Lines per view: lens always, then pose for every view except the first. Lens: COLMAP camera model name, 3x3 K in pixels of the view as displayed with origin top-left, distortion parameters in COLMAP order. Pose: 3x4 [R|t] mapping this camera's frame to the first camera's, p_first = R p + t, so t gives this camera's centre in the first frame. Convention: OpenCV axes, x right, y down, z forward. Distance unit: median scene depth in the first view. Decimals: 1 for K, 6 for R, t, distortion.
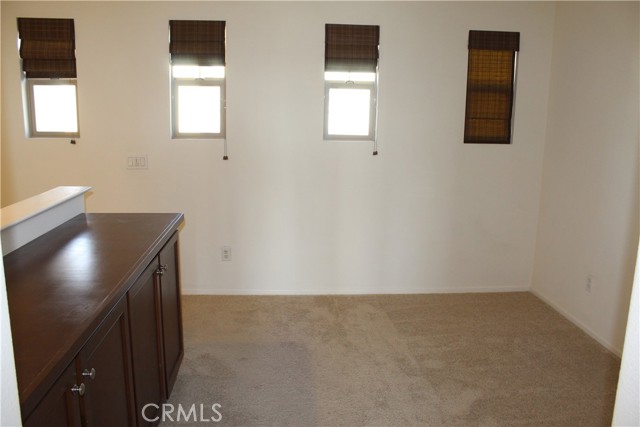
lens RADIAL K [[531.5, 0, 319.4], [0, 531.5, 212.1], [0, 0, 1]] dist [-0.158977, 0.130674]
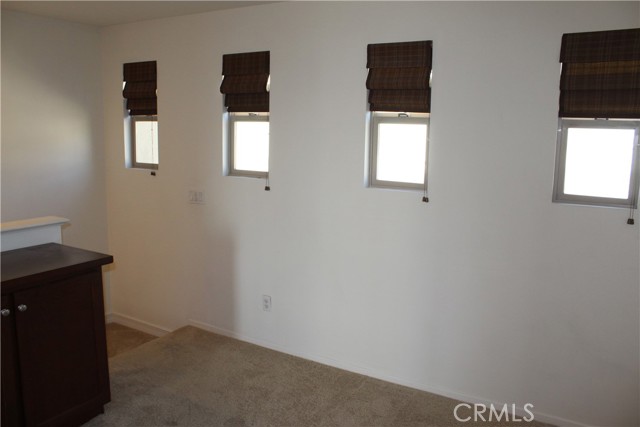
lens RADIAL K [[531.5, 0, 320.0], [0, 531.5, 213.5], [0, 0, 1]] dist [-0.158977, 0.130674]
pose [[0.807906, 0.089948, -0.582407, 0.443818], [-0.118989, 0.992826, -0.011727, -0.080868], [0.577174, 0.078774, 0.812813, 0.313793]]
